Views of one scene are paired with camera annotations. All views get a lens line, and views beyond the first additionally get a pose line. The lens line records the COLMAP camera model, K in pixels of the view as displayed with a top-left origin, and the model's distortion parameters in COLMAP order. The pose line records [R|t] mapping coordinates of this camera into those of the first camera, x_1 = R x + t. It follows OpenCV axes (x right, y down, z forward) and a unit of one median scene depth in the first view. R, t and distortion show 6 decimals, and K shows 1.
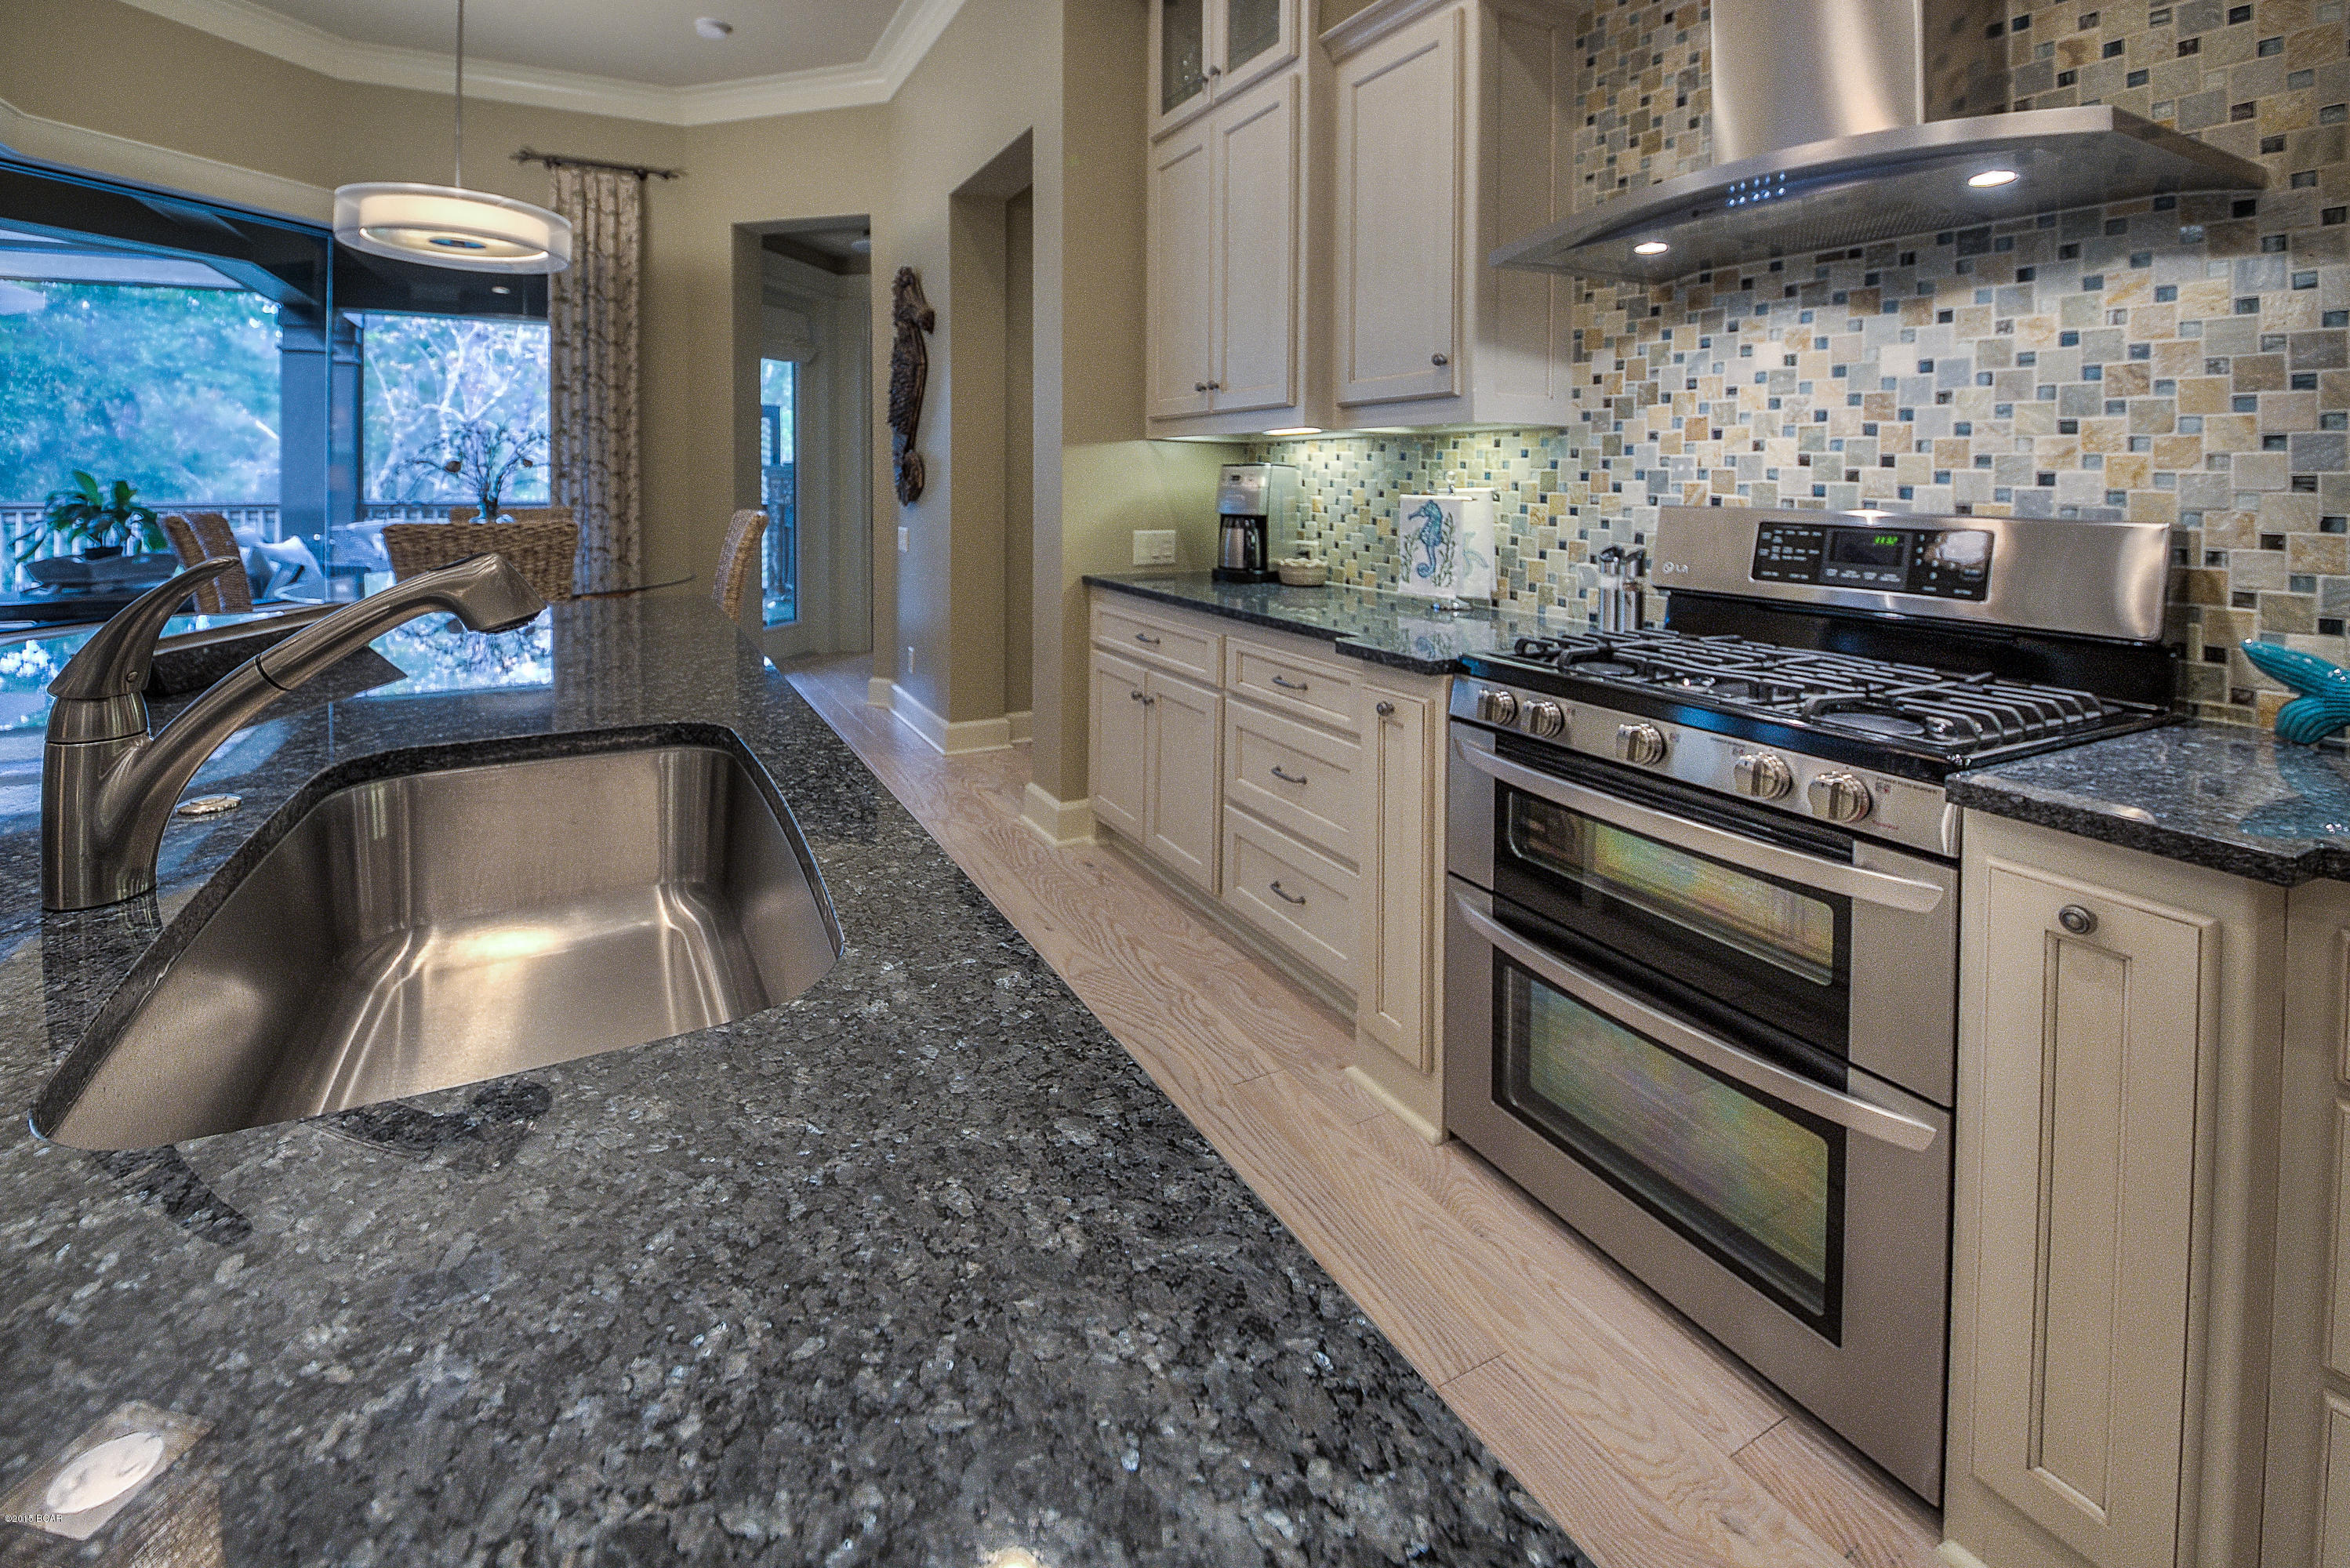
lens RADIAL K [[989.5, 0, 1029.5], [0, 989.5, 489.8], [0, 0, 1]] dist [-0.018492, -0.001822]
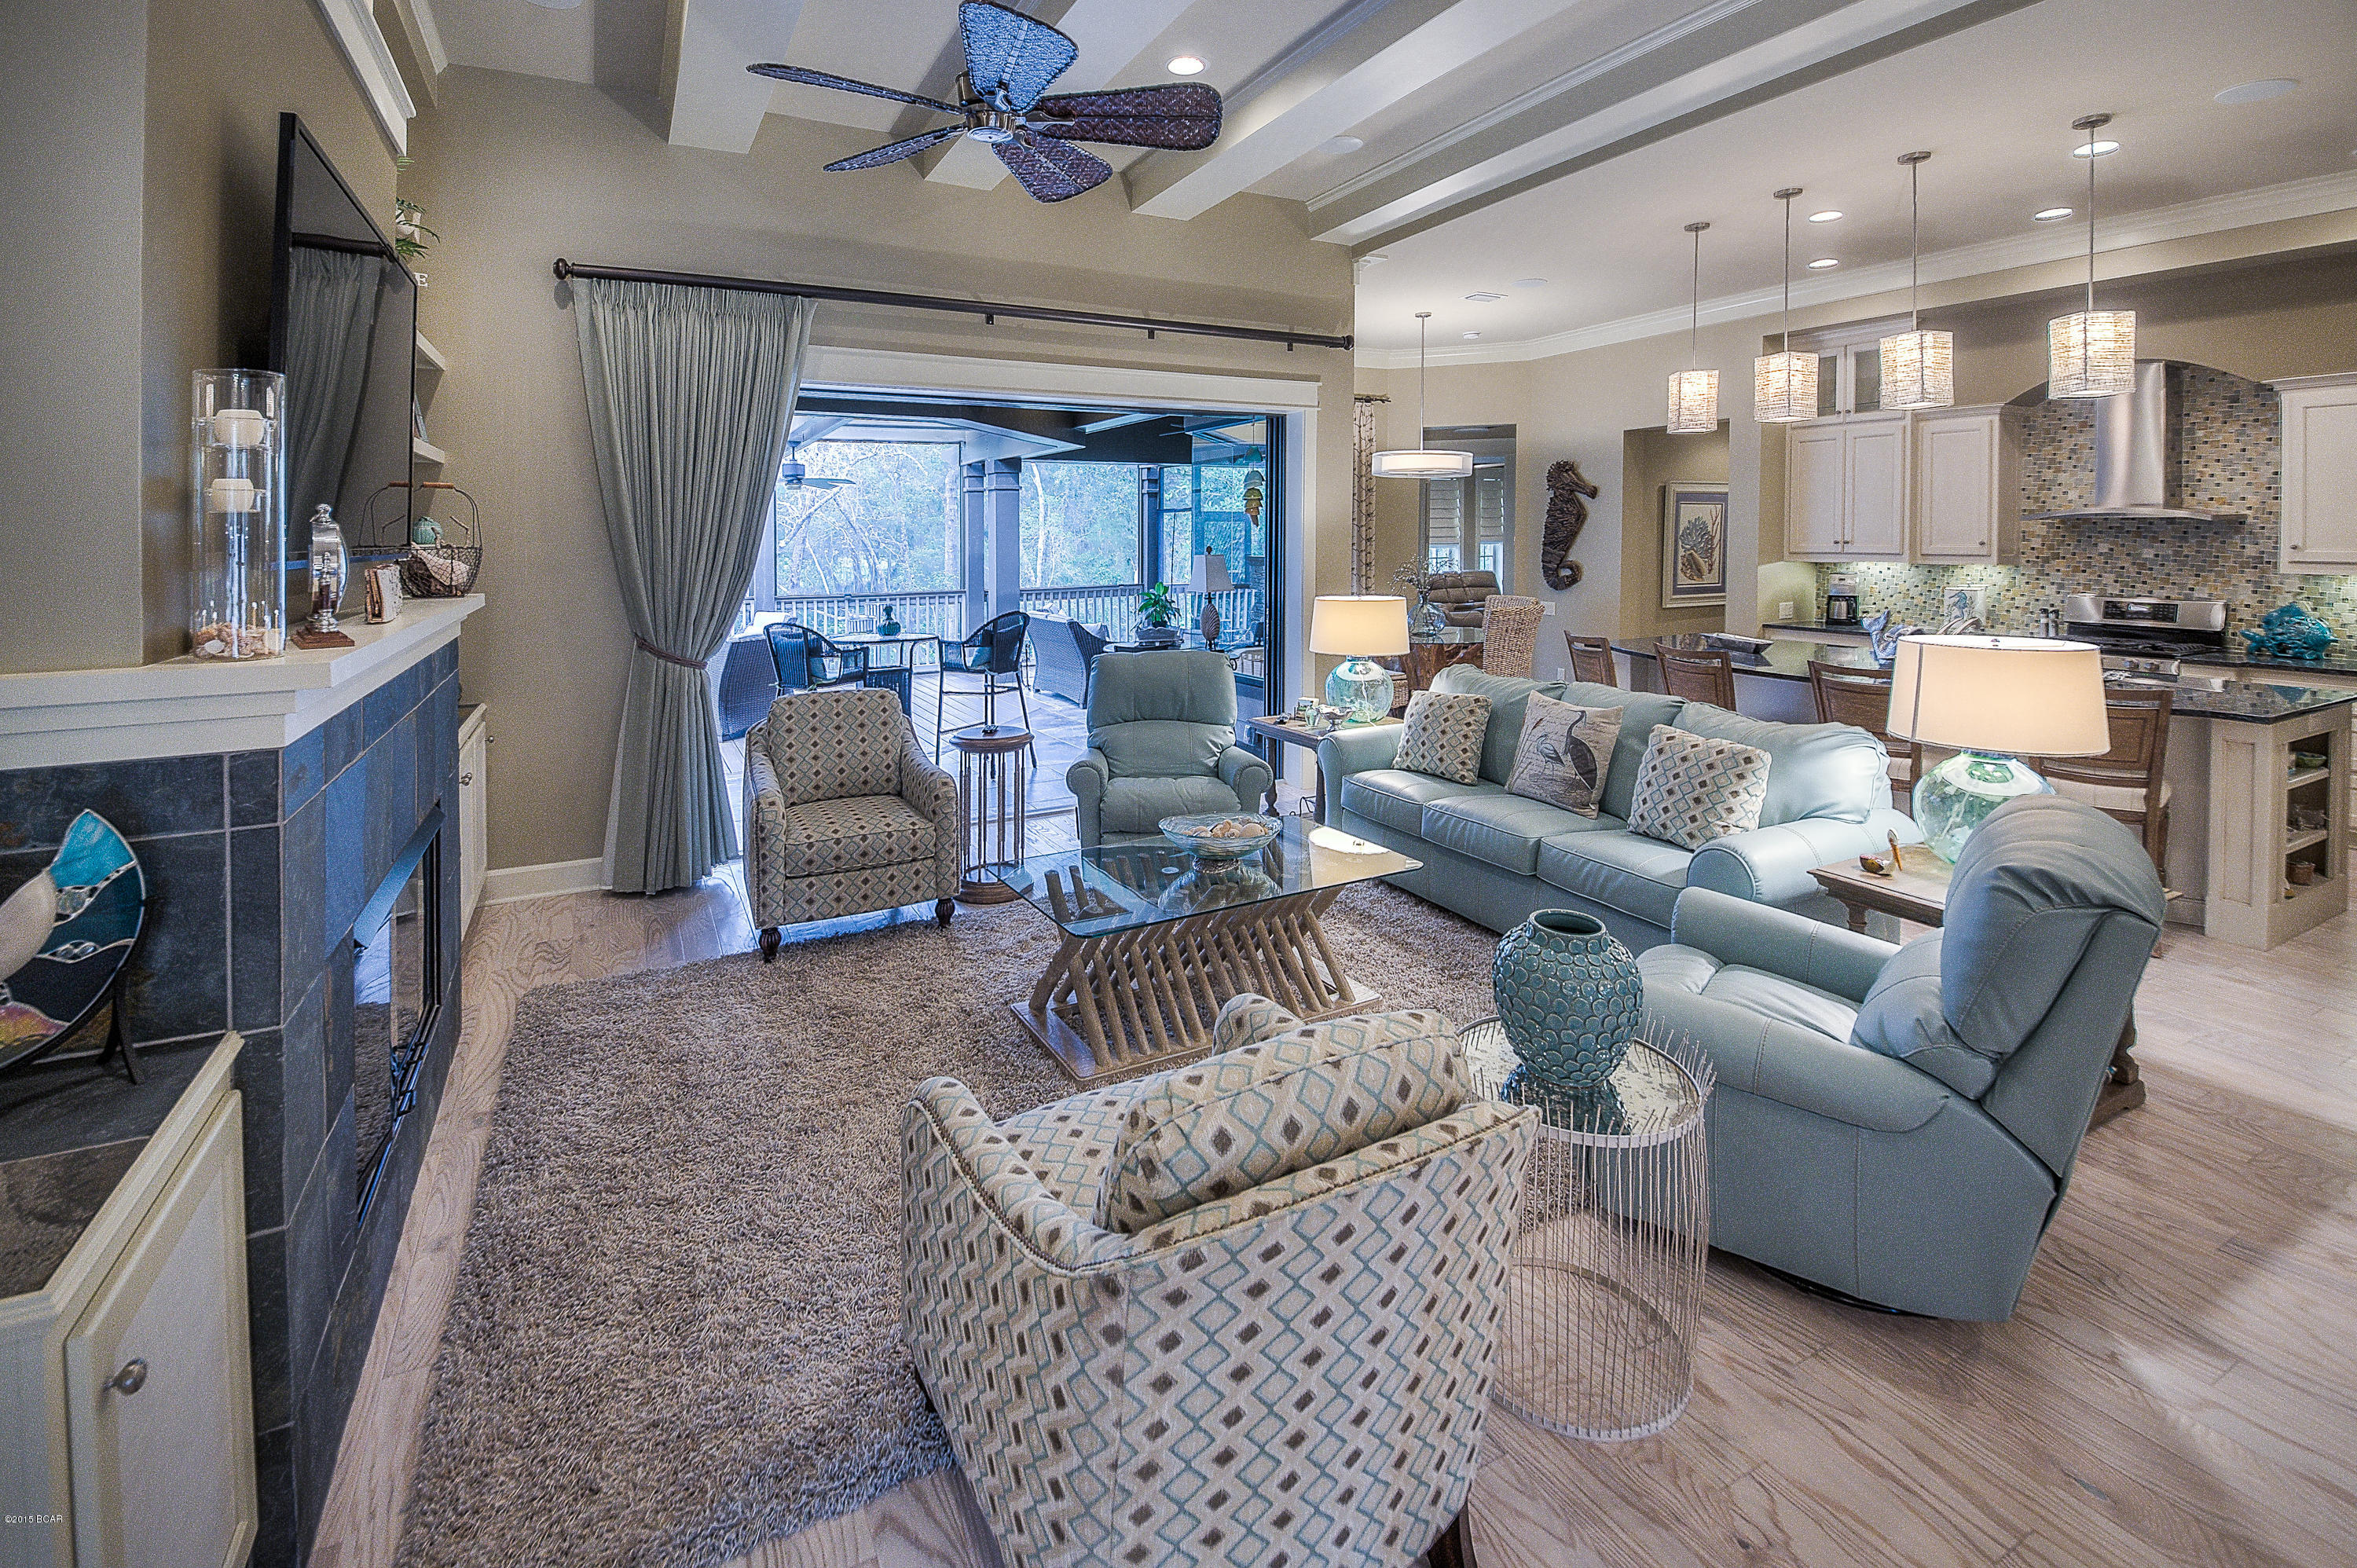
lens RADIAL K [[1025.5, 0, 1158.0], [0, 1025.5, 578.9], [0, 0, 1]] dist [-0.003770, -0.006659]
pose [[0.998503, -0.022418, 0.049888, -1.857880], [0.020931, 0.999327, 0.030139, -0.150974], [-0.050530, -0.029050, 0.998300, -1.606597]]
